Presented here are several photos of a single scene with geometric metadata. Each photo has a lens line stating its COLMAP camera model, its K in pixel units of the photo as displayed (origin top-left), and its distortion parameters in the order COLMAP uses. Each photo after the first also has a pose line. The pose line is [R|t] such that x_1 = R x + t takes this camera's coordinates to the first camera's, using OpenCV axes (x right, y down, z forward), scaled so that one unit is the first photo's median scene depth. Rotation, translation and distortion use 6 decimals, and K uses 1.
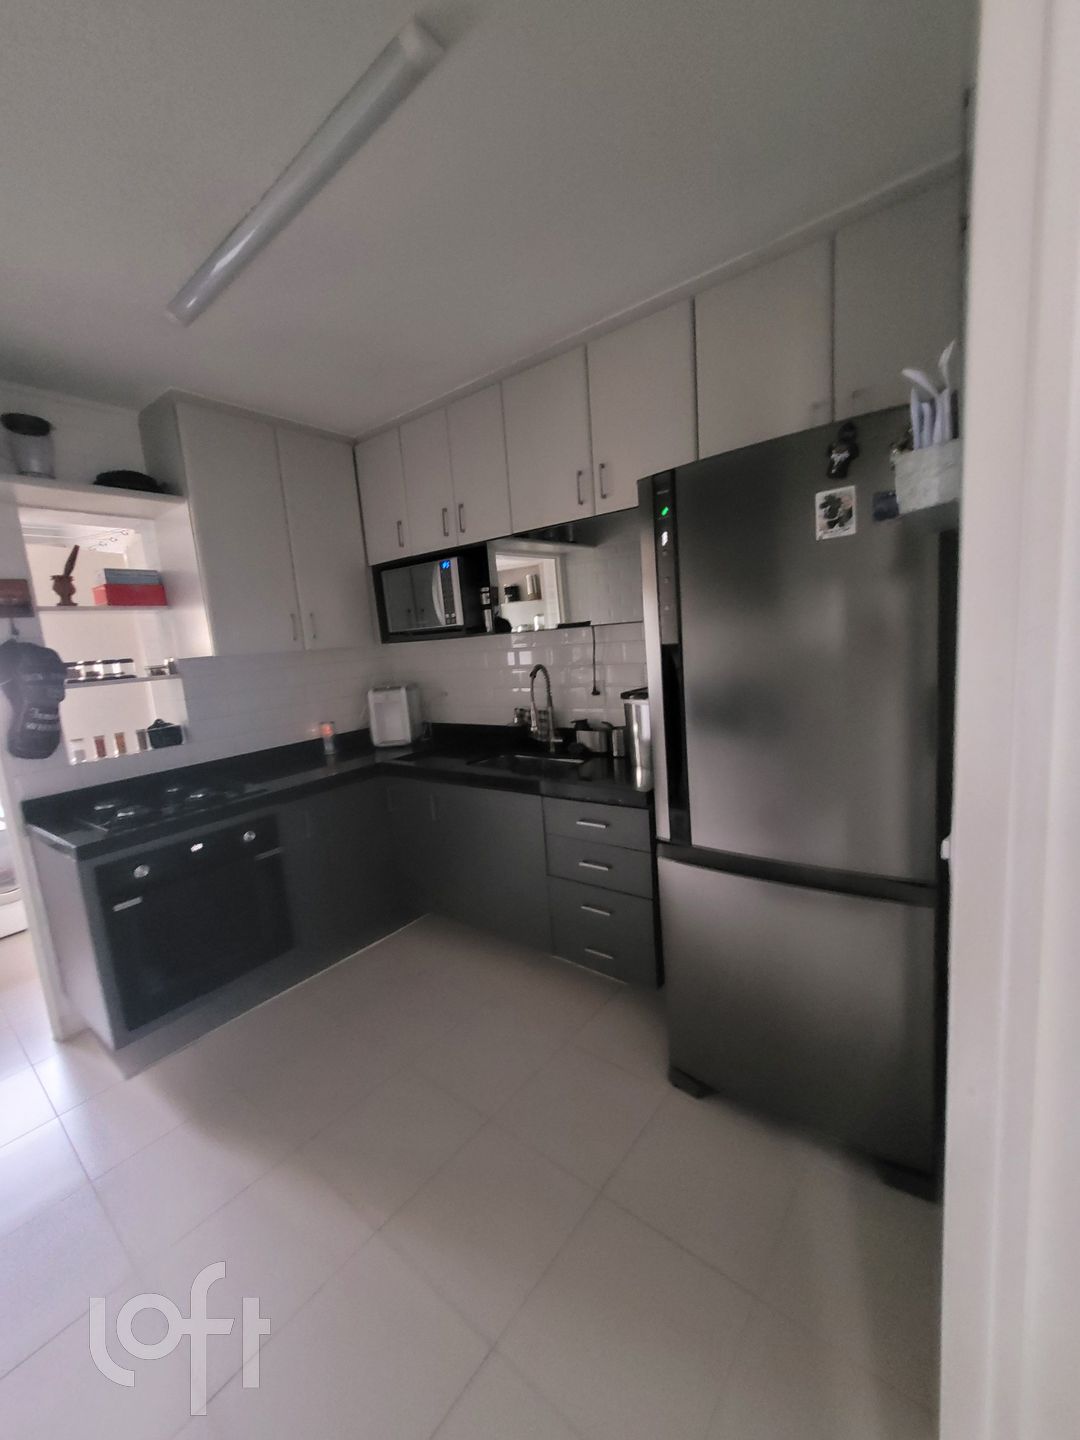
lens RADIAL K [[564.4, 0, 546.3], [0, 564.4, 710.8], [0, 0, 1]] dist [0.004803, -0.001288]
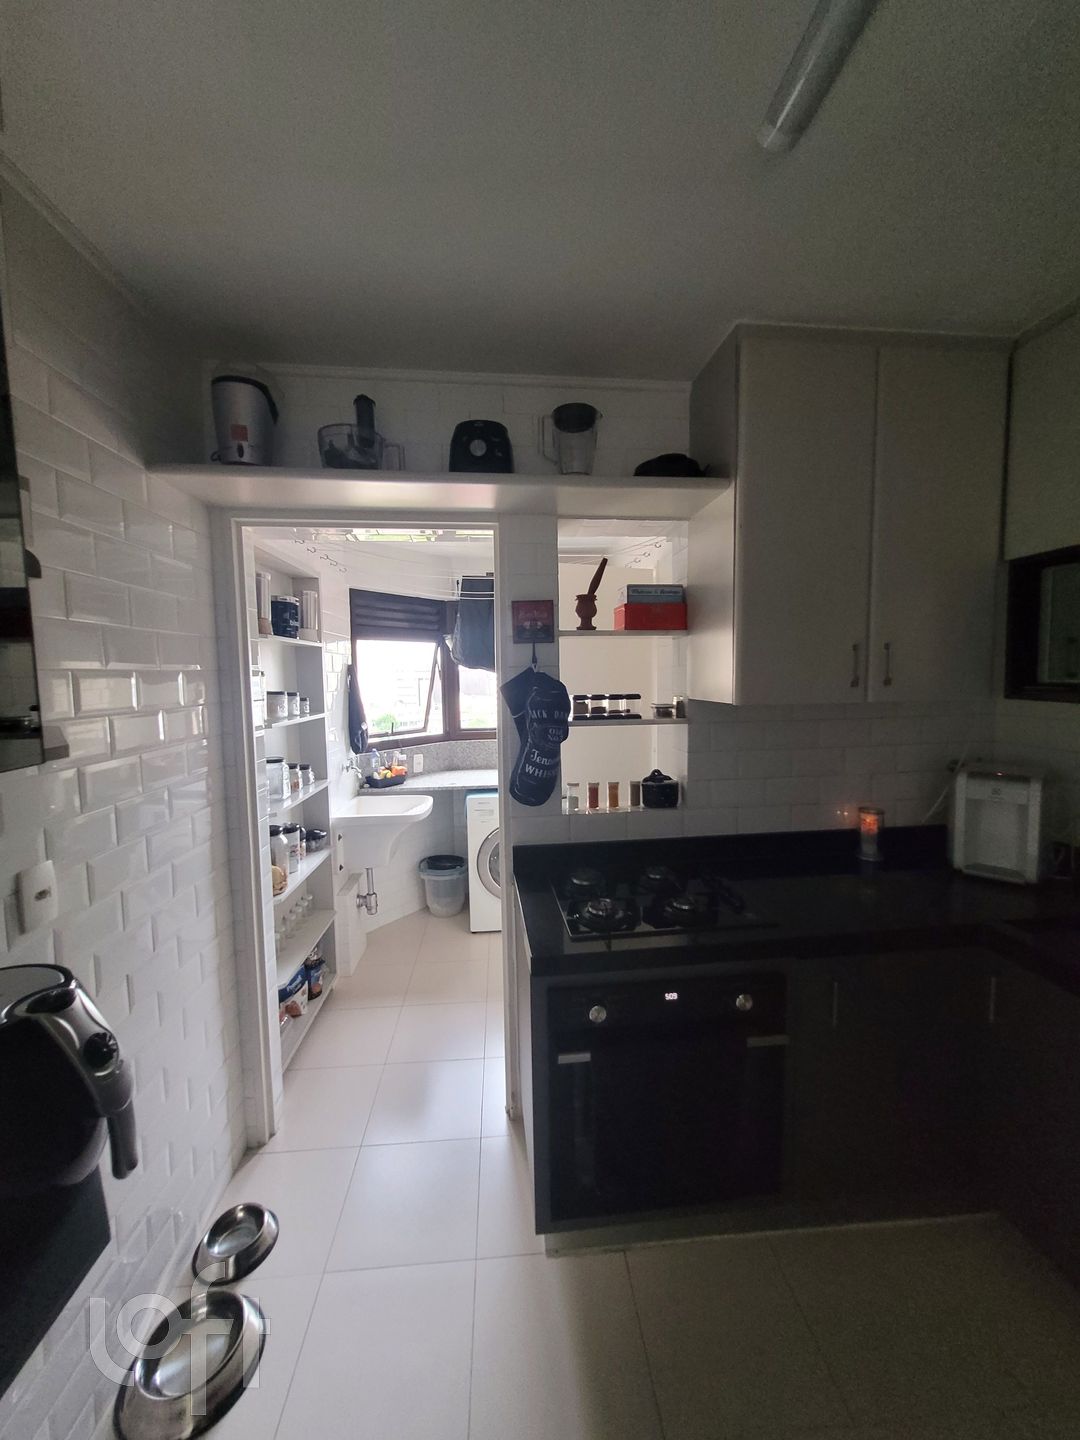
lens RADIAL K [[564.4, 0, 538.9], [0, 564.4, 716.8], [0, 0, 1]] dist [0.004803, -0.001288]
pose [[0.669048, 0.122687, -0.733023, -0.234283], [-0.140757, 0.989348, 0.037116, -0.071697], [0.729769, 0.078346, 0.679190, 0.350893]]
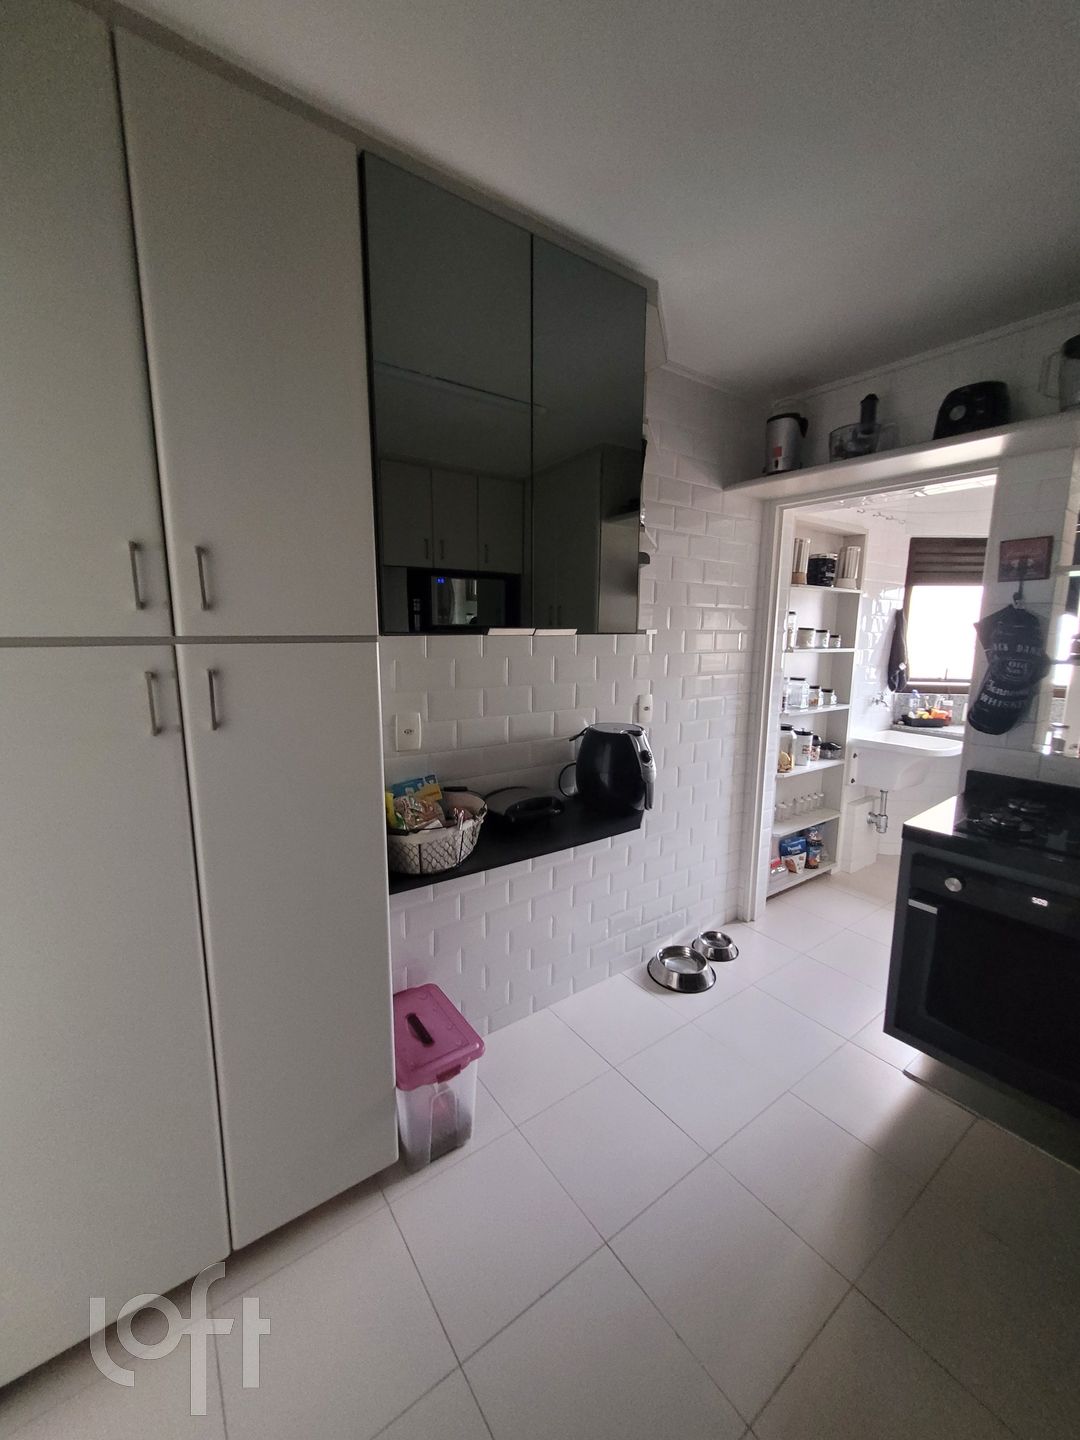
lens RADIAL K [[564.4, 0, 544.3], [0, 564.4, 715.1], [0, 0, 1]] dist [0.004803, -0.001288]
pose [[-0.273123, 0.215469, -0.937538, 0.153570], [-0.126931, 0.957999, 0.257149, -0.079497], [0.953568, 0.189236, -0.234302, 0.439719]]
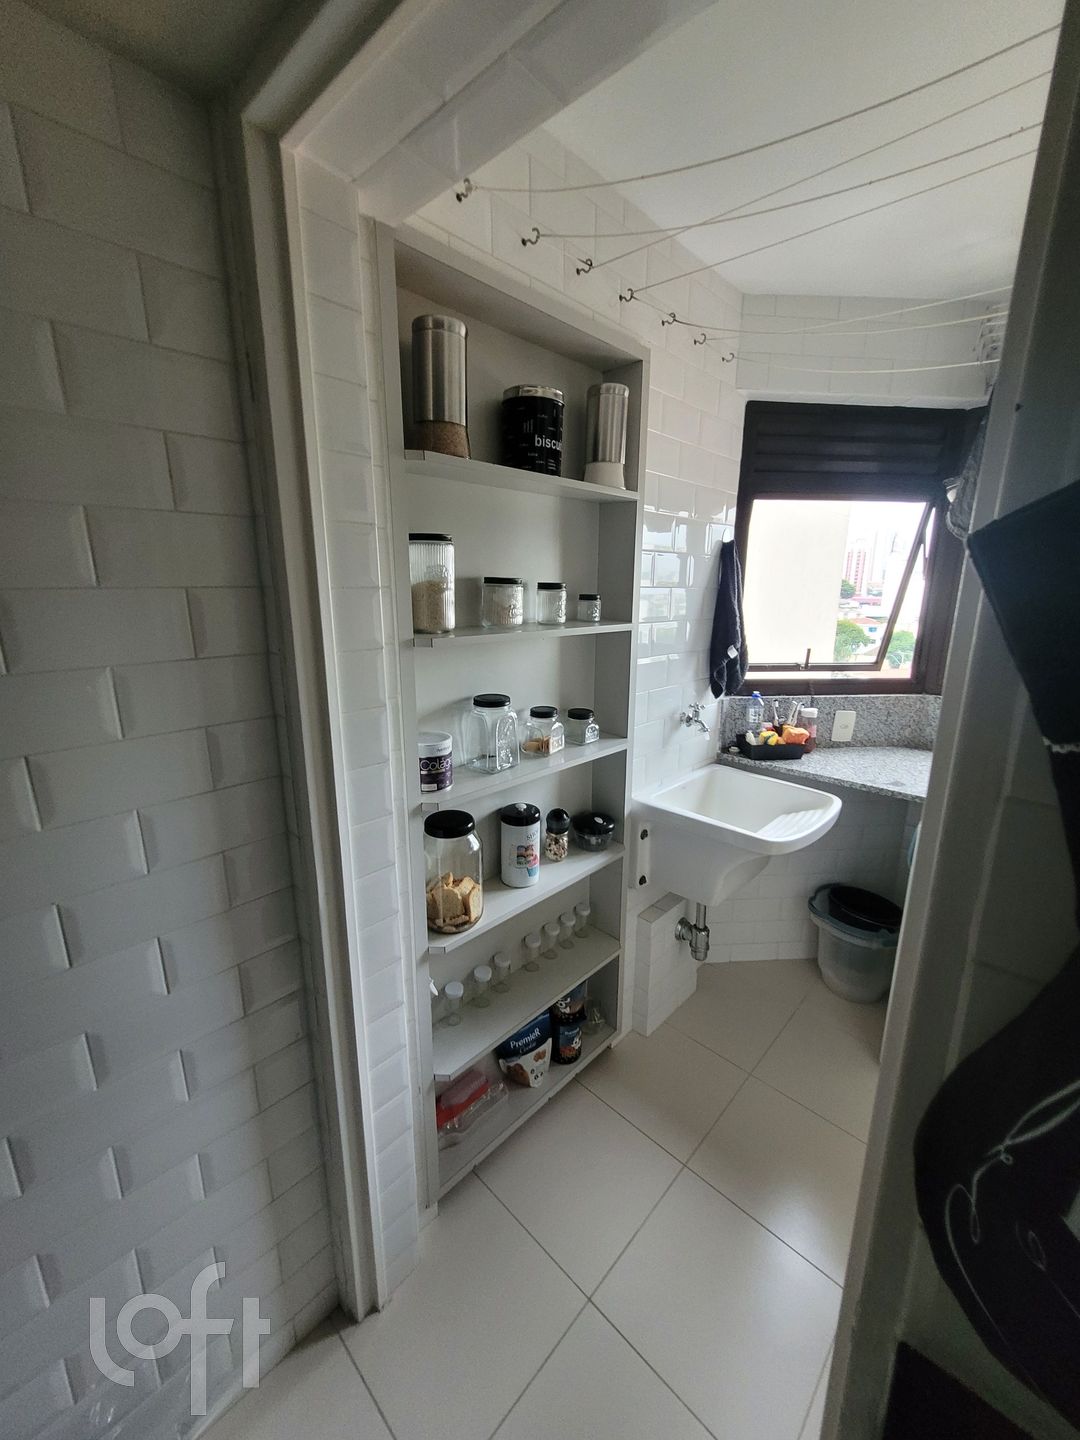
lens RADIAL K [[564.4, 0, 539.1], [0, 564.4, 719.7], [0, 0, 1]] dist [0.004803, -0.001288]
pose [[-0.097338, 0.302136, -0.948282, -0.693784], [-0.135910, 0.939846, 0.313399, -0.061437], [0.985928, 0.159387, -0.050419, 0.742863]]
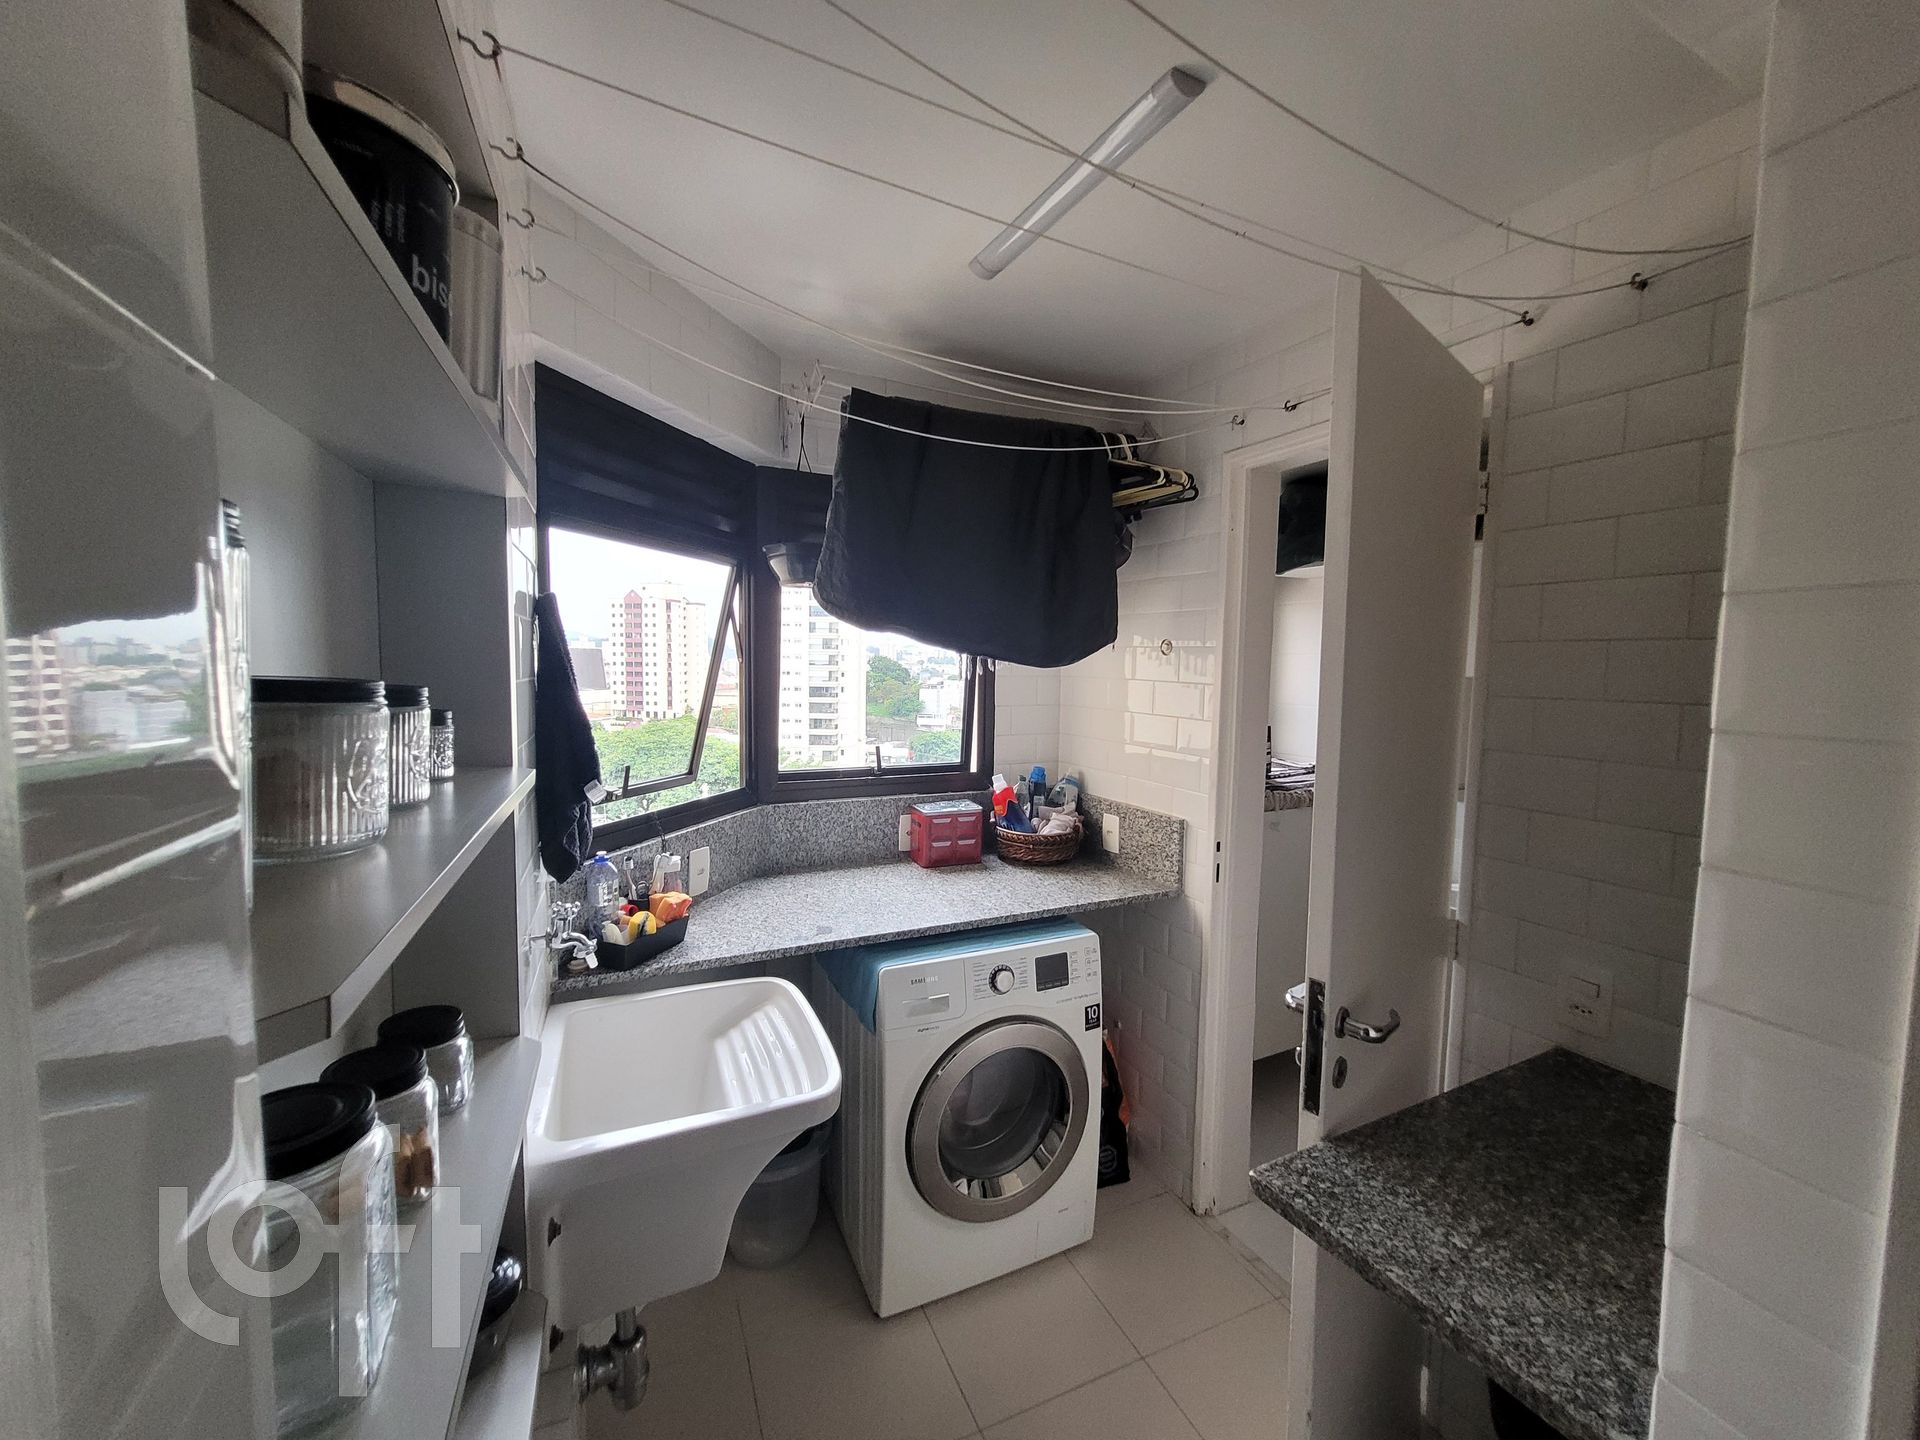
lens RADIAL K [[752.5, 0, 974.1], [0, 752.5, 714.2], [0, 0, 1]] dist [0.004803, -0.001288]
pose [[0.887815, 0.121979, -0.443740, -0.974112], [-0.149074, 0.988470, -0.026541, -0.028262], [0.435386, 0.089714, 0.895763, 0.564664]]
